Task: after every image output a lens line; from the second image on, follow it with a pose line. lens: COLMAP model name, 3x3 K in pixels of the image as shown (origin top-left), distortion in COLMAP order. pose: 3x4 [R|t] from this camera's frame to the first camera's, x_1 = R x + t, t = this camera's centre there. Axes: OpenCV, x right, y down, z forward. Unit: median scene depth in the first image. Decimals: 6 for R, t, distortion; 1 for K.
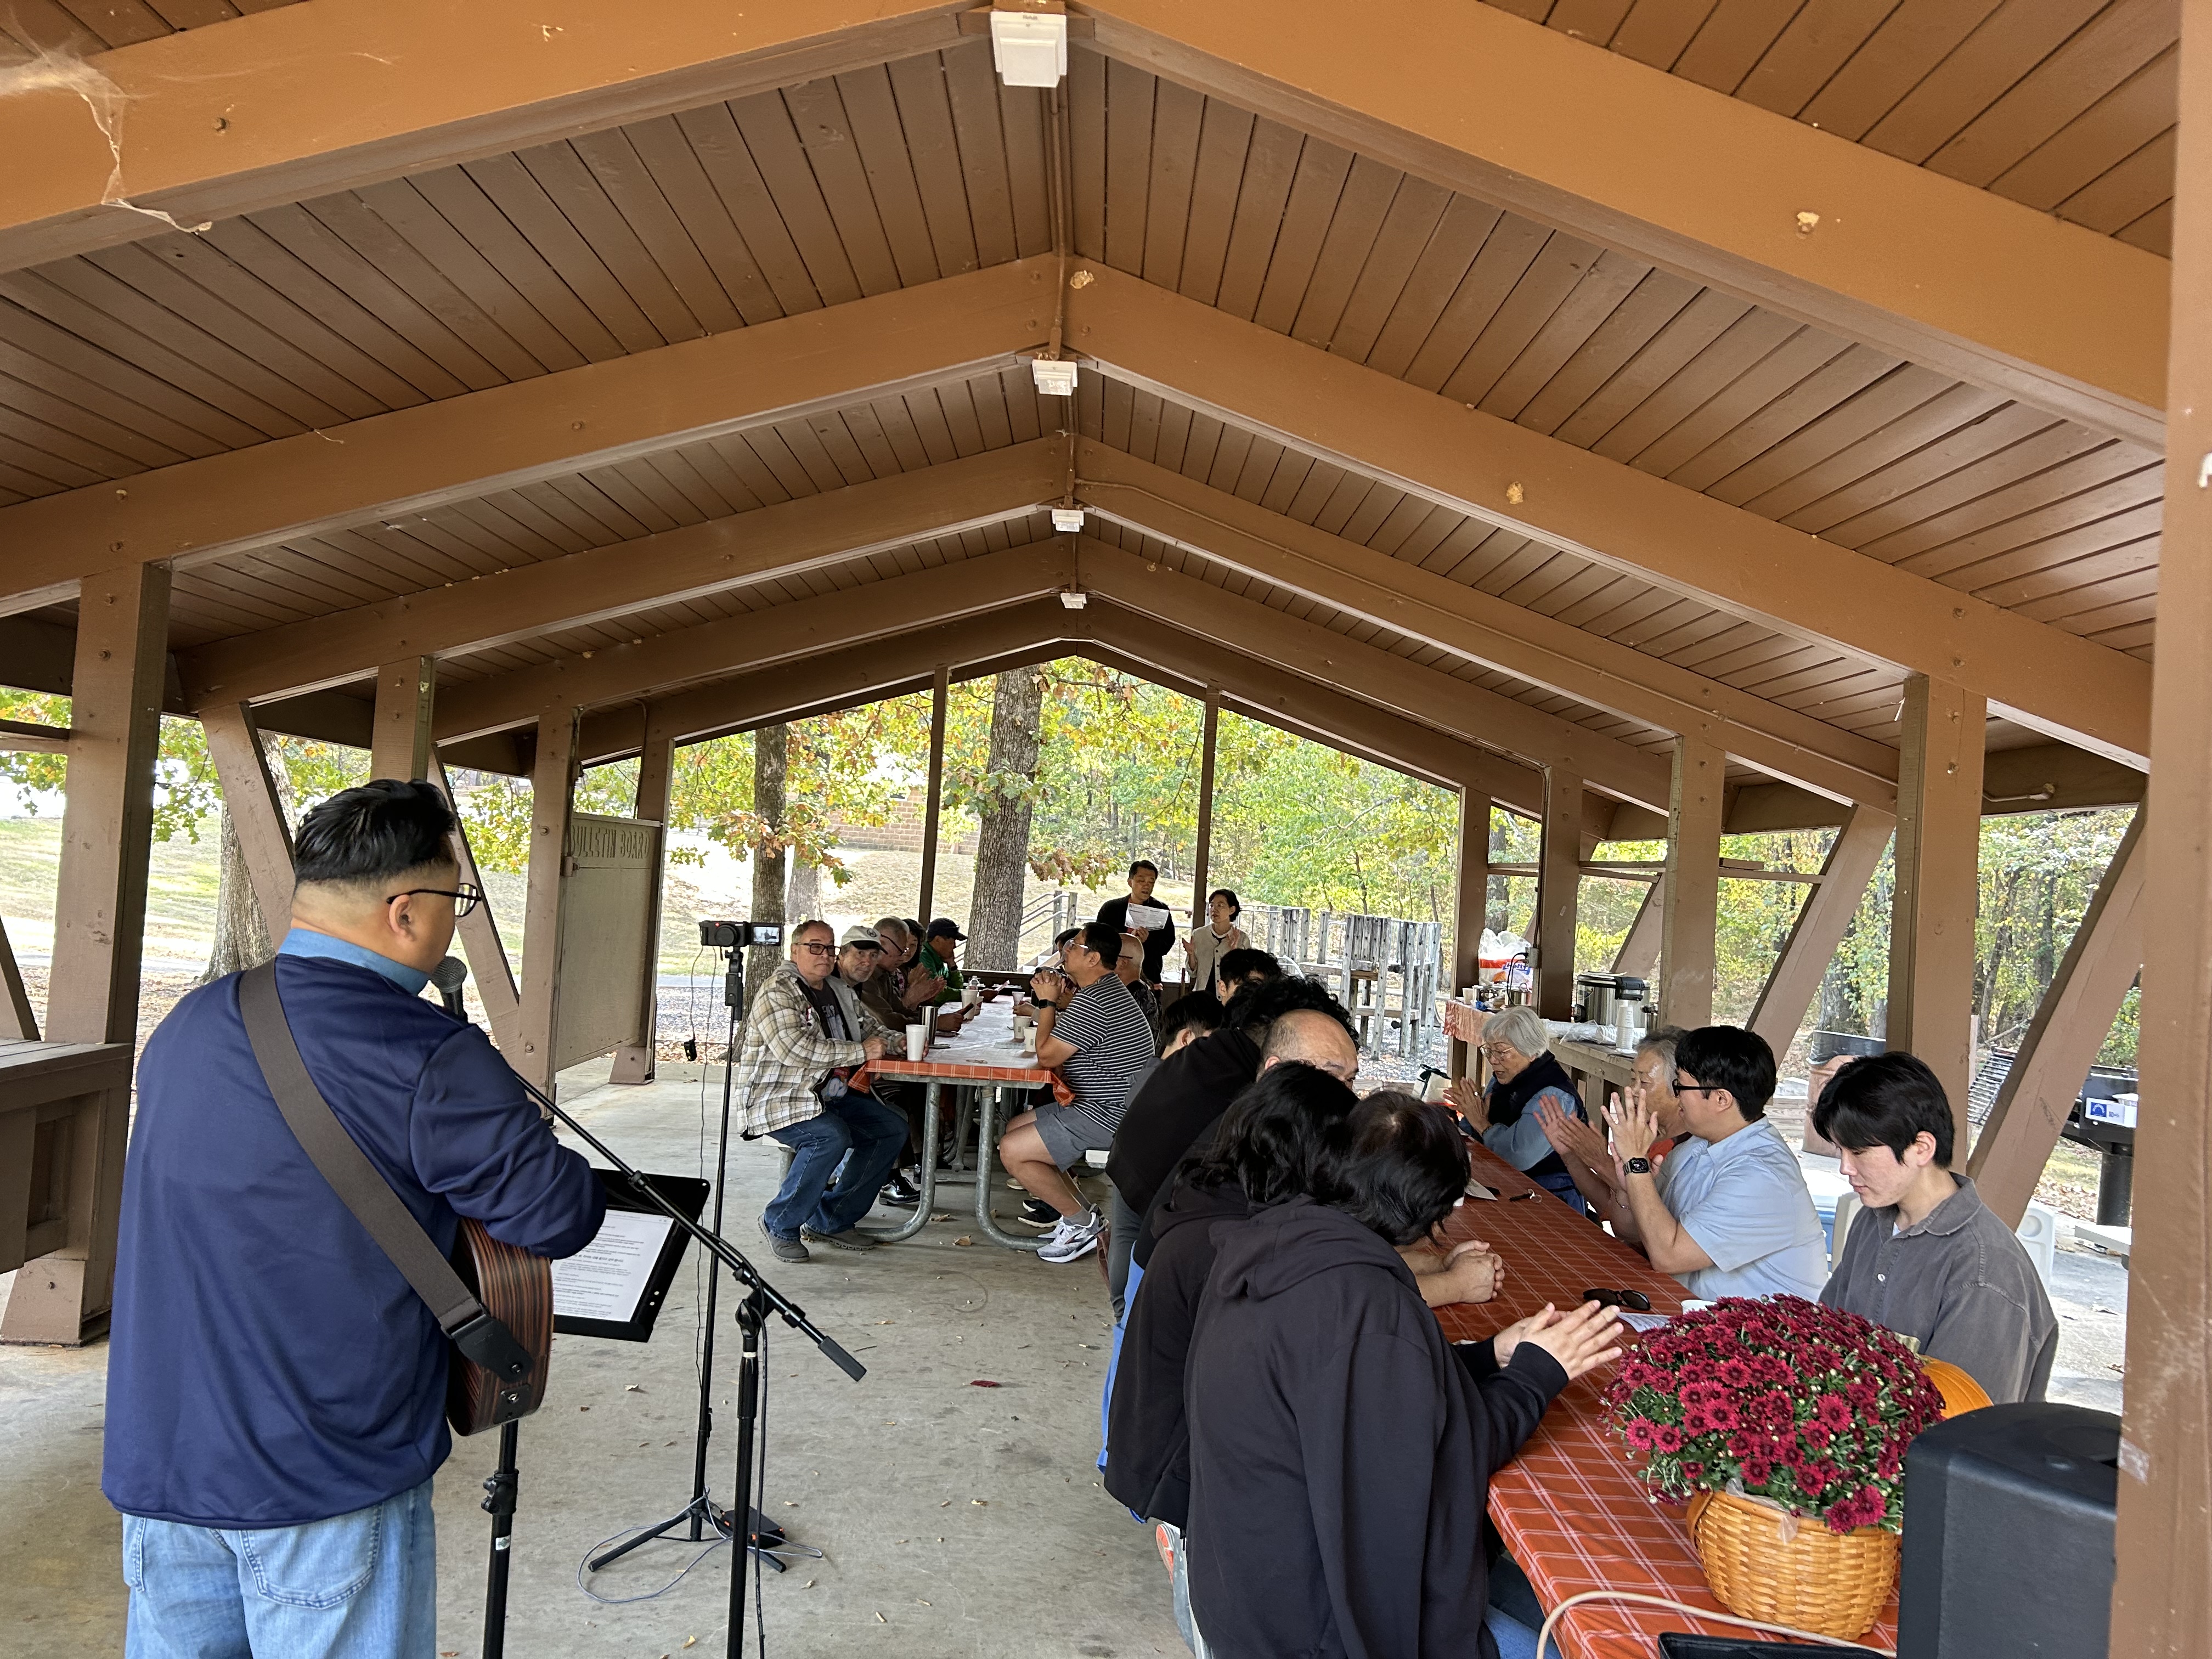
lens RADIAL K [[1651.4, 0, 1074.9], [0, 1651.4, 828.0], [0, 0, 1]] dist [0.224333, -0.244914]
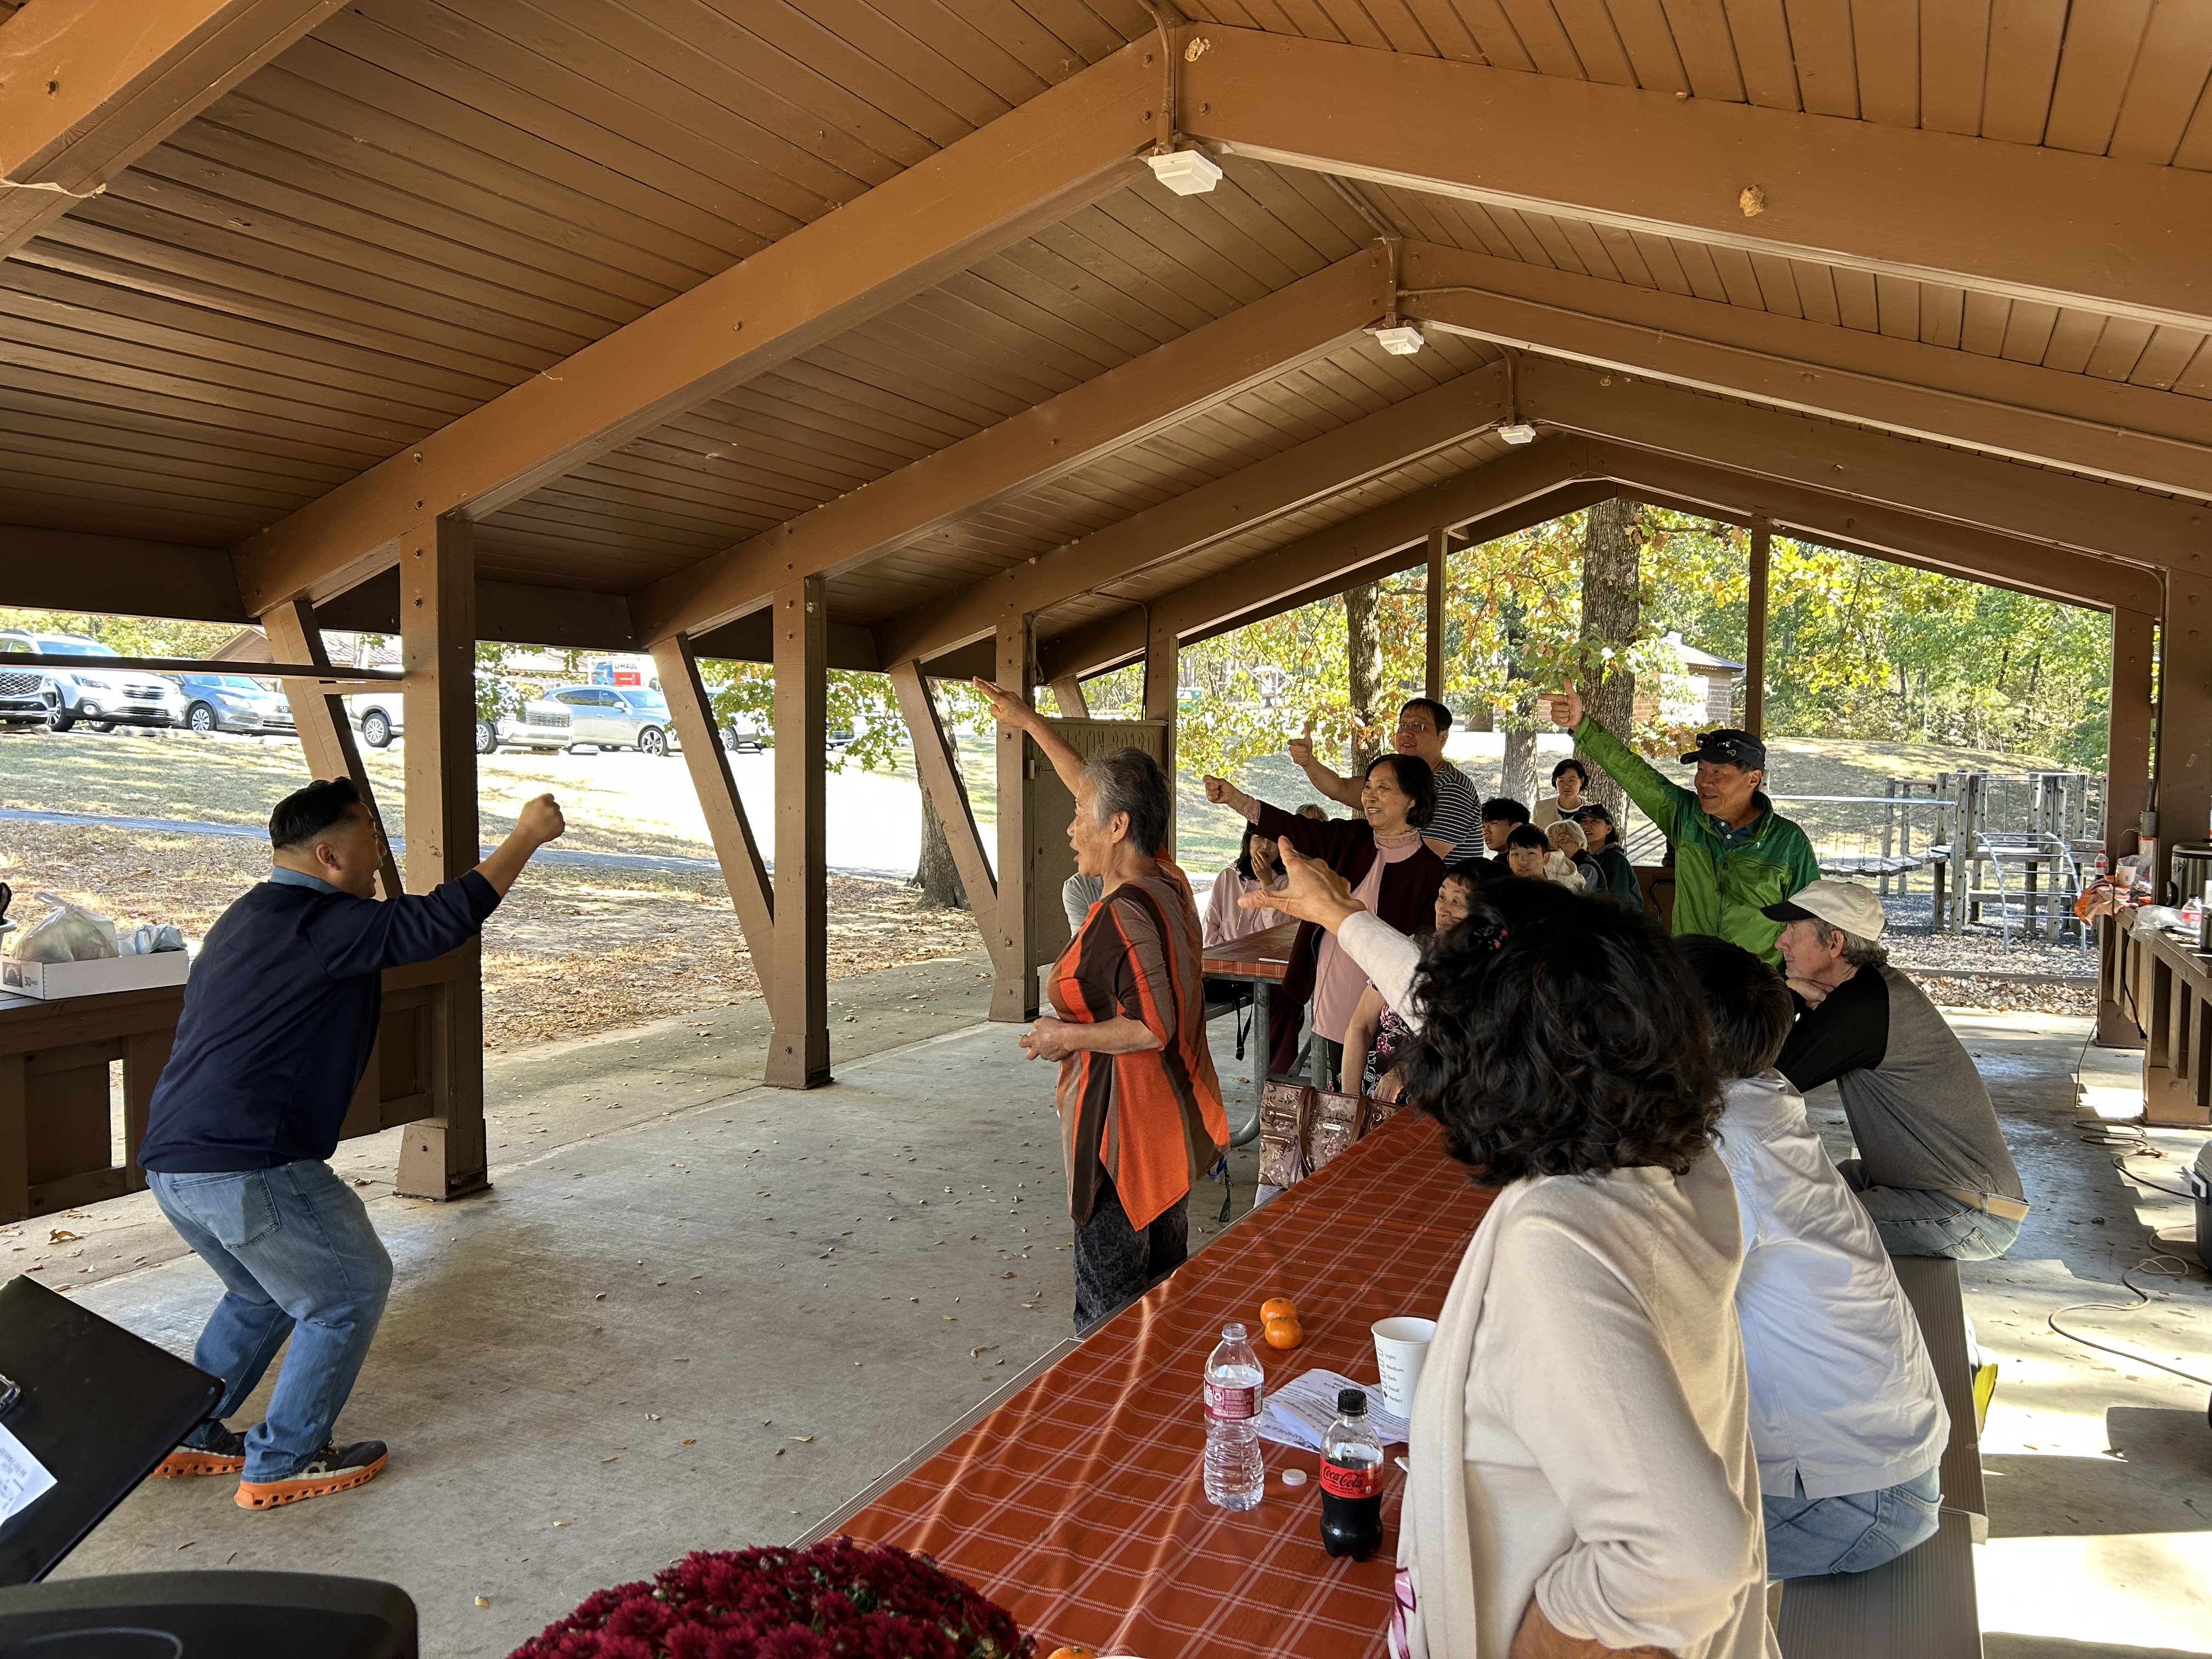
lens RADIAL K [[1678.7, 0, 1102.8], [0, 1678.7, 839.2], [0, 0, 1]] dist [0.079525, -0.058158]
pose [[0.902058, -0.037431, -0.429990, 0.141637], [0.065895, 0.996497, 0.051493, 0.011528], [0.426556, -0.074784, 0.901364, 0.076620]]
